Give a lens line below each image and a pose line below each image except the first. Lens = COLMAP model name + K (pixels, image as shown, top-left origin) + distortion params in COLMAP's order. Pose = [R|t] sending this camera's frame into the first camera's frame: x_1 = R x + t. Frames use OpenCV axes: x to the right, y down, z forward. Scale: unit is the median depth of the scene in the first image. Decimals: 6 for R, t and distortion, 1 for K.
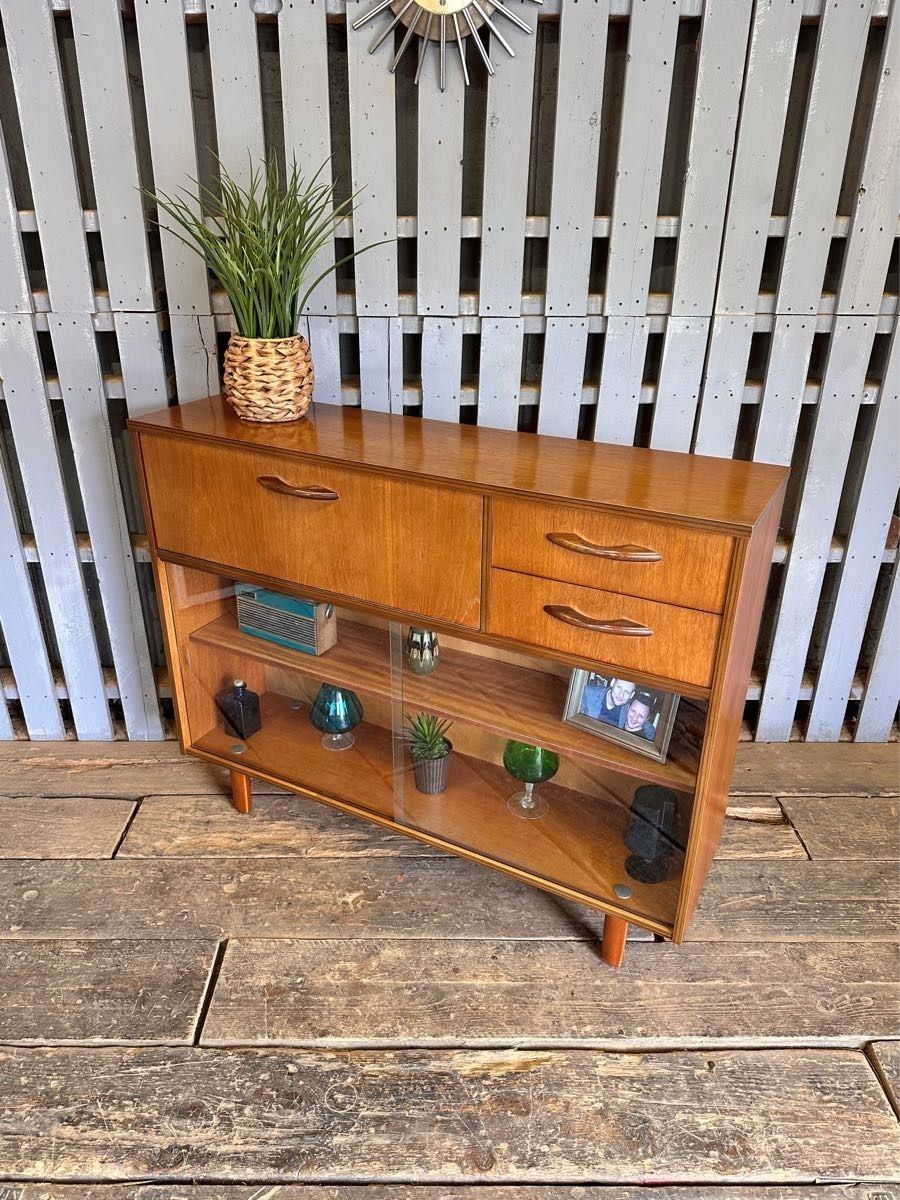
lens RADIAL K [[872.7, 0, 446.4], [0, 872.7, 603.1], [0, 0, 1]] dist [0.025609, -0.040591]
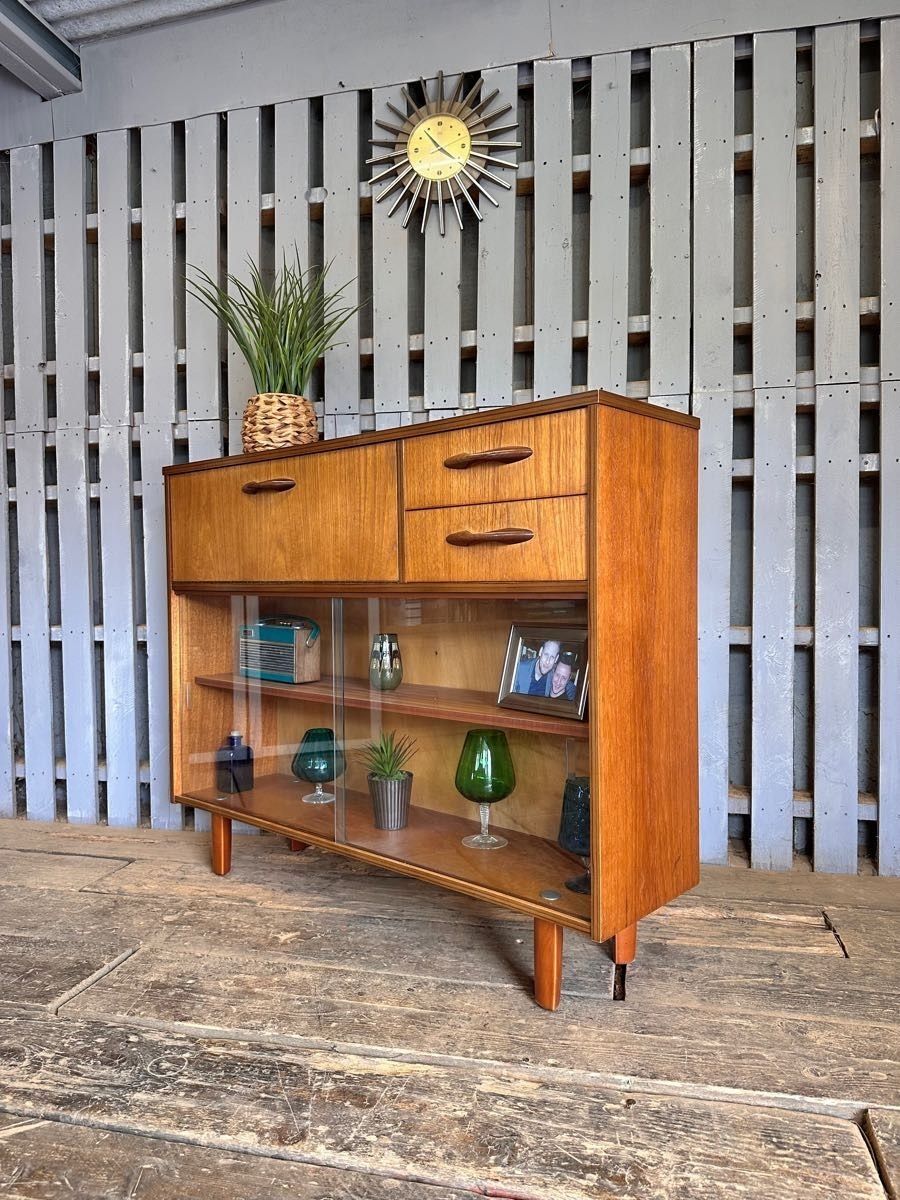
lens RADIAL K [[851.6, 0, 449.4], [0, 851.6, 602.8], [0, 0, 1]] dist [0.010850, -0.021978]
pose [[0.971678, -0.010078, -0.236095, 0.283108], [-0.087357, 0.912998, -0.398501, 0.380152], [0.219571, 0.407839, 0.886260, 0.122753]]
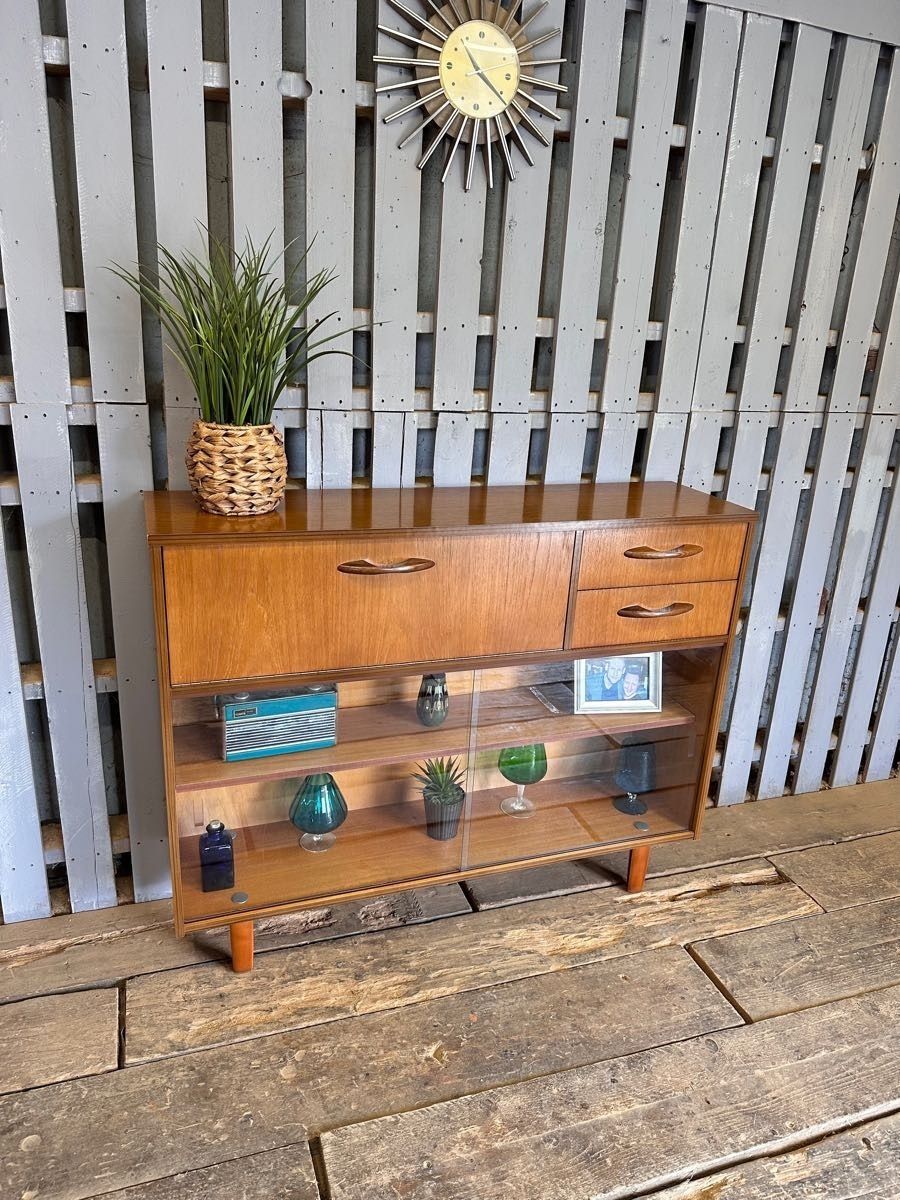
lens RADIAL K [[848.6, 0, 450.0], [0, 848.6, 600.0], [0, 0, 1]] dist [0.003777, -0.011175]
pose [[0.946884, -0.063539, 0.315237, -0.350467], [0.098782, 0.990360, -0.097099, -0.028304], [-0.306028, 0.123081, 0.944033, 0.142588]]
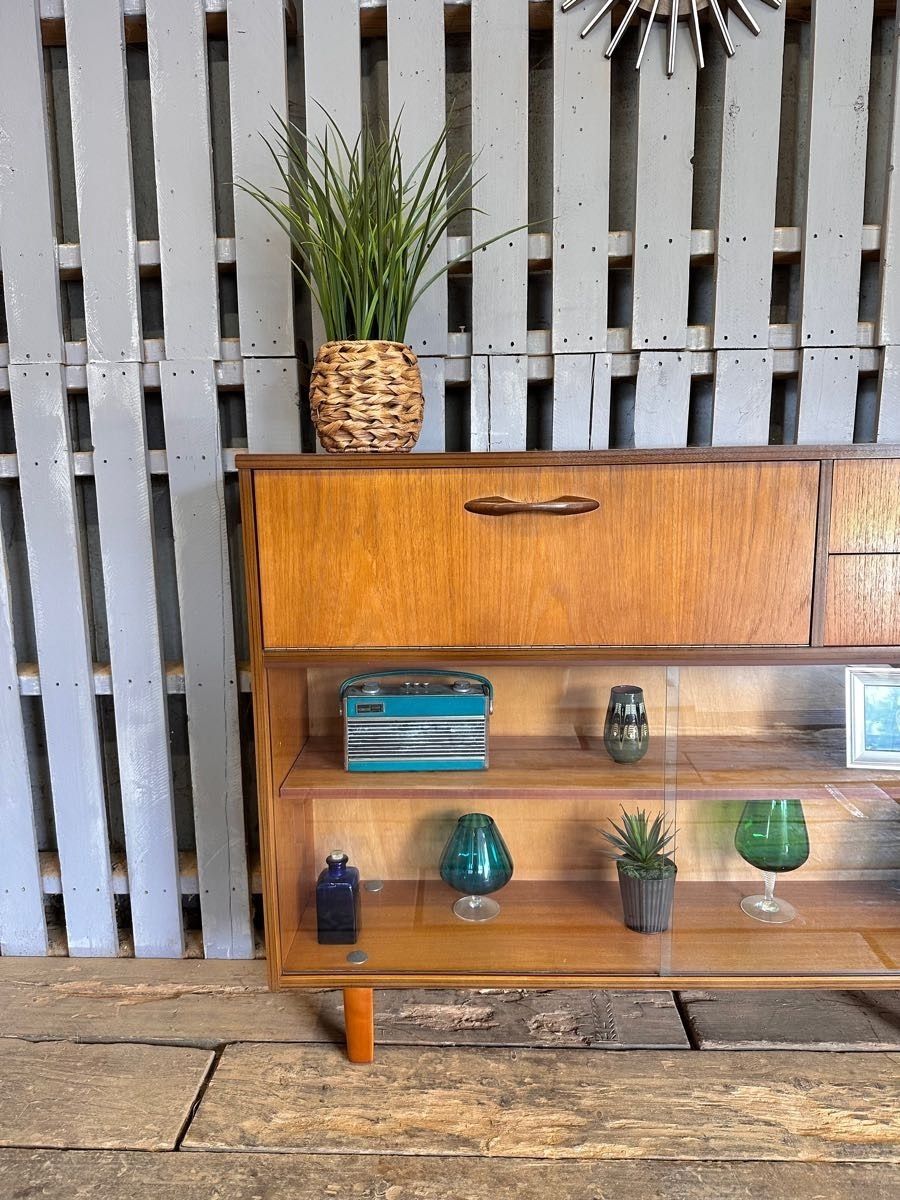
lens RADIAL K [[852.3, 0, 449.5], [0, 852.3, 597.2], [0, 0, 1]] dist [0.008674, -0.018155]
pose [[0.998532, -0.014269, -0.052244, -0.169411], [-0.001283, 0.958166, -0.286211, 0.100831], [0.054143, 0.285858, 0.956741, 0.362936]]
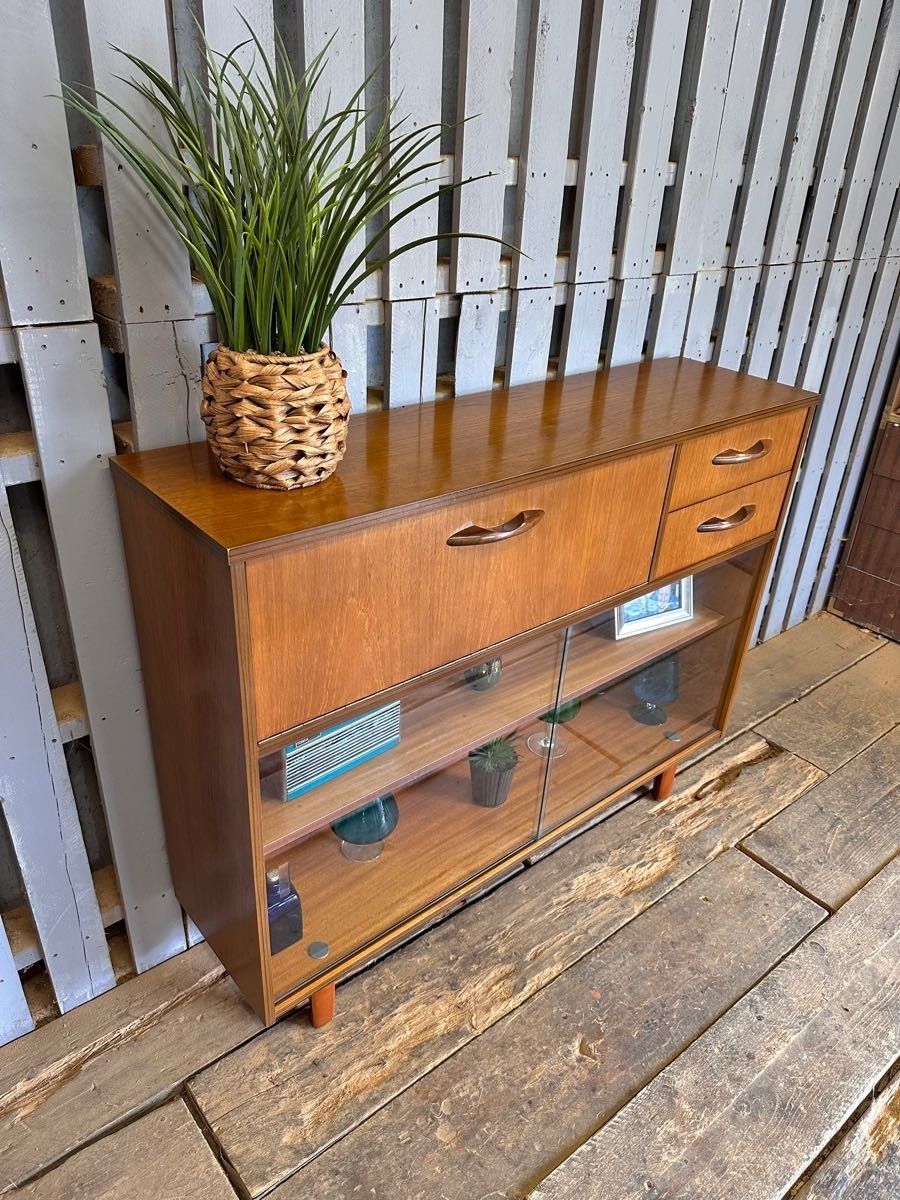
lens RADIAL K [[851.6, 0, 449.4], [0, 851.6, 602.8], [0, 0, 1]] dist [0.010850, -0.021978]
pose [[0.778165, -0.274441, 0.564926, -0.553127], [0.233996, 0.961405, 0.144729, -0.198921], [-0.582842, 0.019567, 0.812350, 0.459865]]
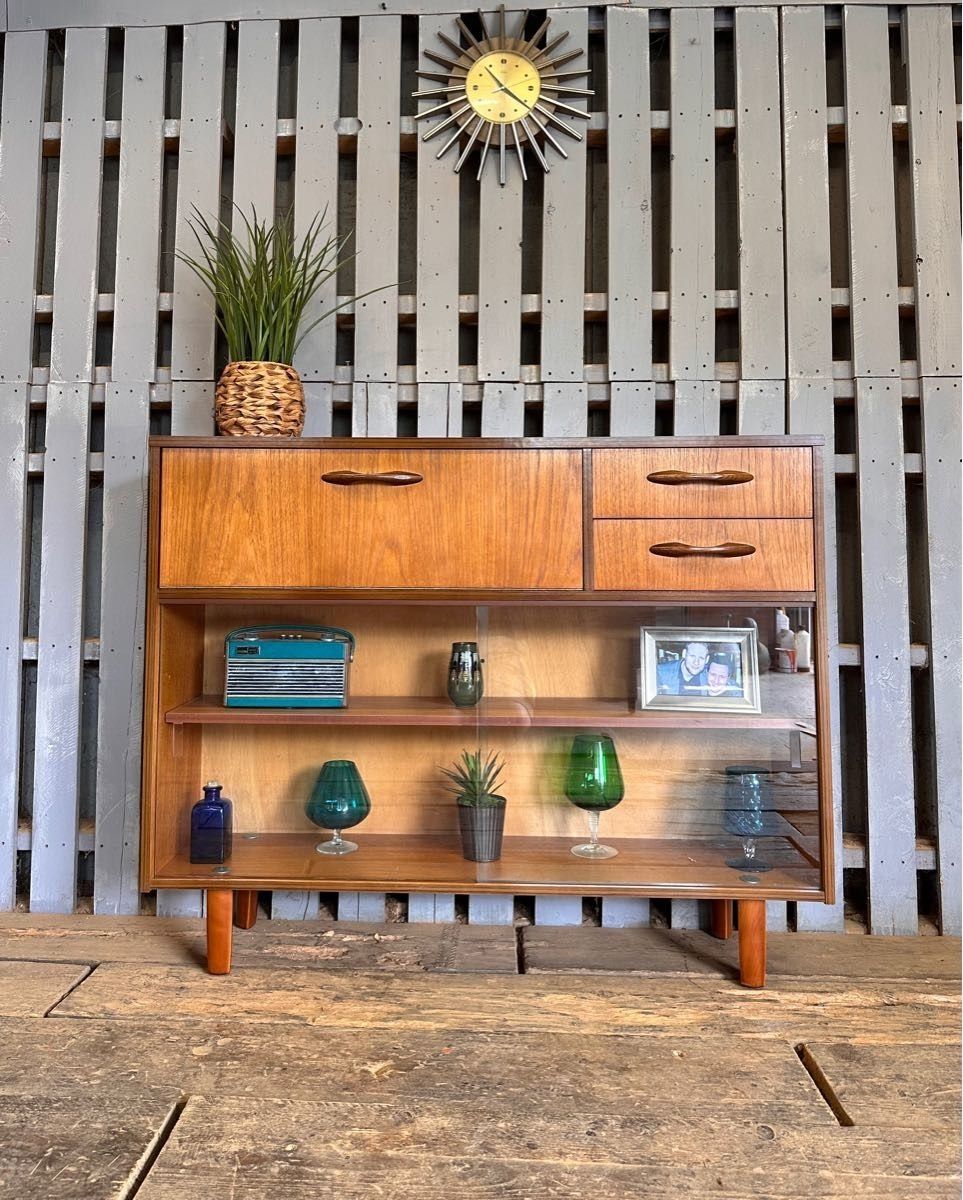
lens RADIAL K [[989.8, 0, 442.7], [0, 989.8, 483.8], [0, 0, 1]] dist [0.007570, -0.011168]
pose [[0.998055, -0.007667, -0.061872, -0.005492], [-0.024780, 0.861873, -0.506518, 0.354837], [0.057209, 0.507066, 0.860006, 0.119035]]
